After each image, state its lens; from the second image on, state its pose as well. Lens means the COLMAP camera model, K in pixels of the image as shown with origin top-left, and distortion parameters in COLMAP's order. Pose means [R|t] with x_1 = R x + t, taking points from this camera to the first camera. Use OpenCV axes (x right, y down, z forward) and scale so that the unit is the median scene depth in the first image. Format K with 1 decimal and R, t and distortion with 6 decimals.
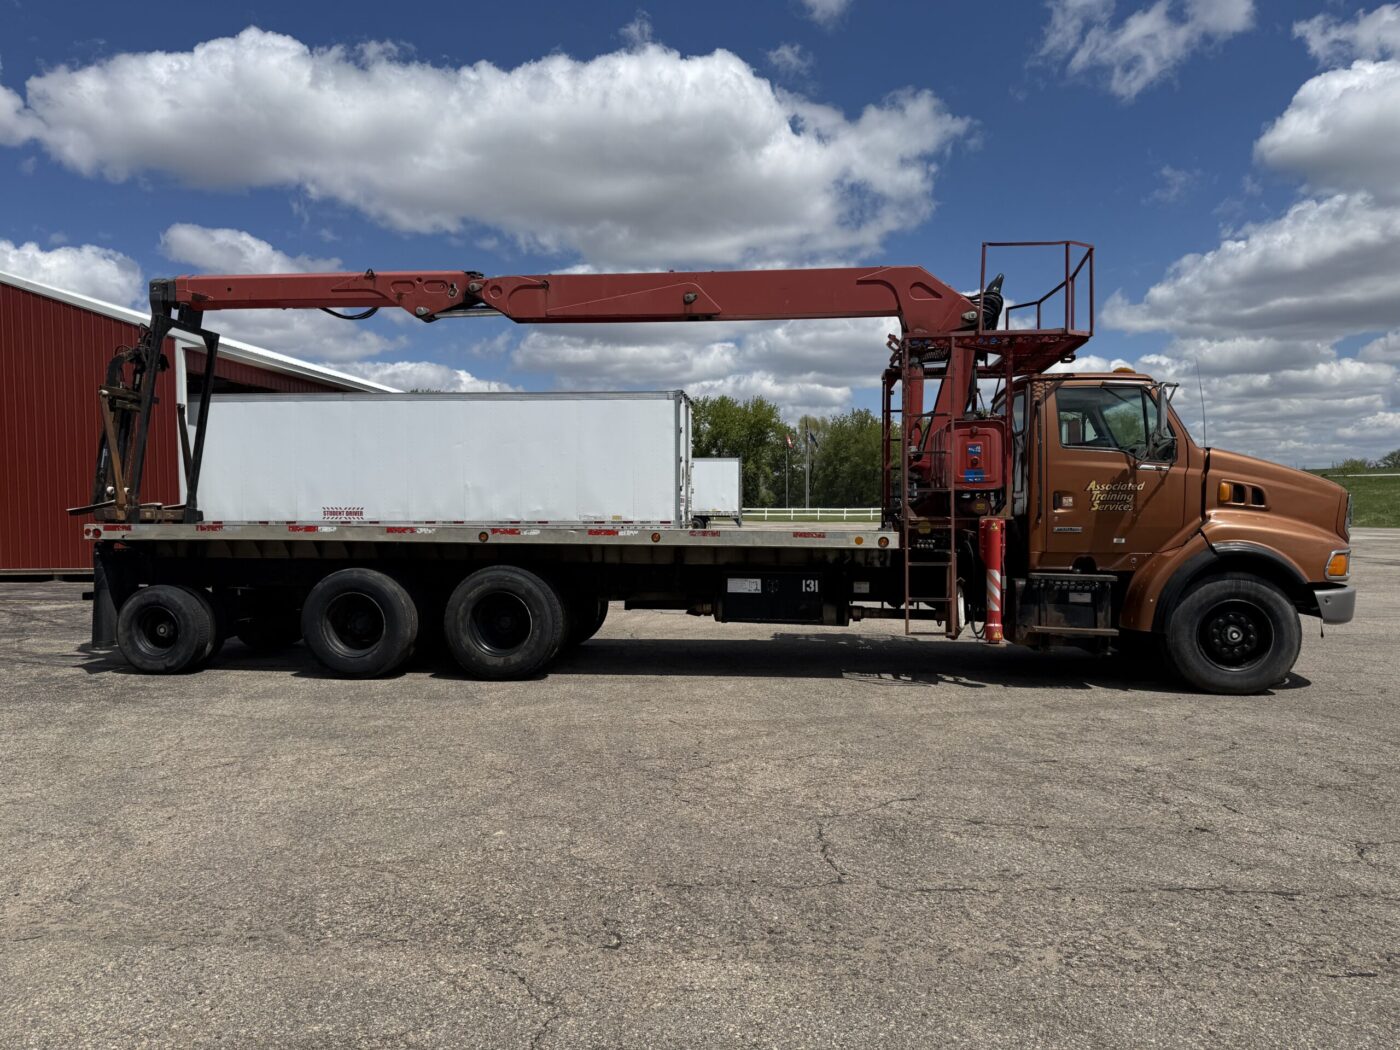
lens RADIAL K [[988.5, 0, 692.0], [0, 988.5, 525.3], [0, 0, 1]] dist [-0.008363, -0.007852]
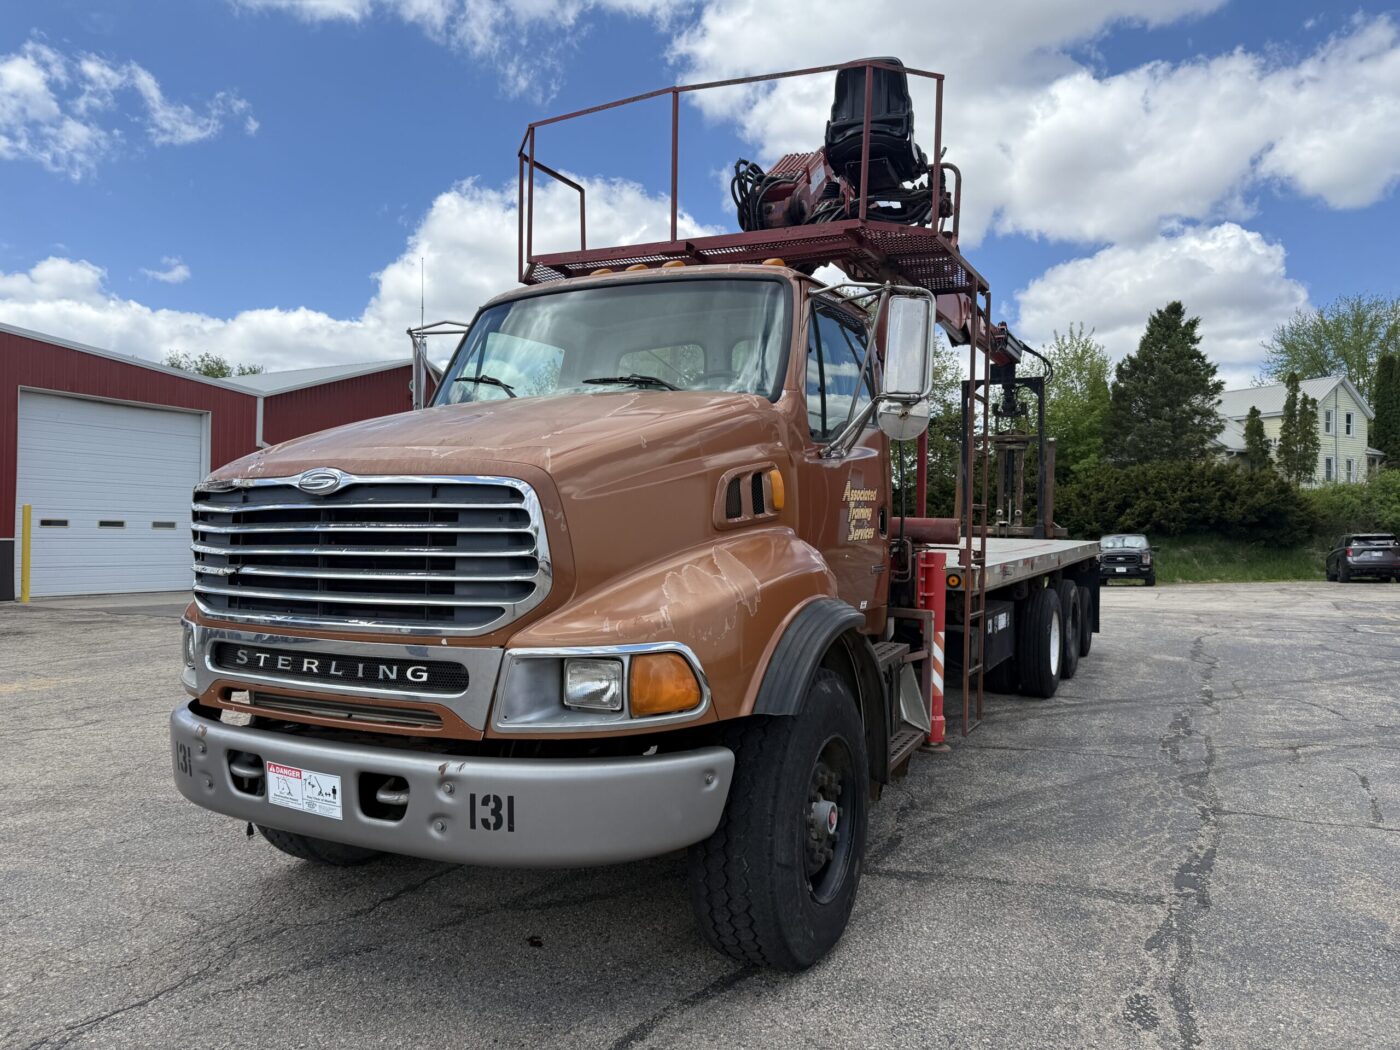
lens RADIAL K [[984.6, 0, 693.5], [0, 984.6, 500.6], [0, 0, 1]] dist [0.014275, -0.008310]
pose [[-0.354200, -0.024008, -0.934861, 0.871884], [-0.020146, 0.999634, -0.018039, -0.020986], [0.934953, 0.012445, -0.354554, 1.184277]]
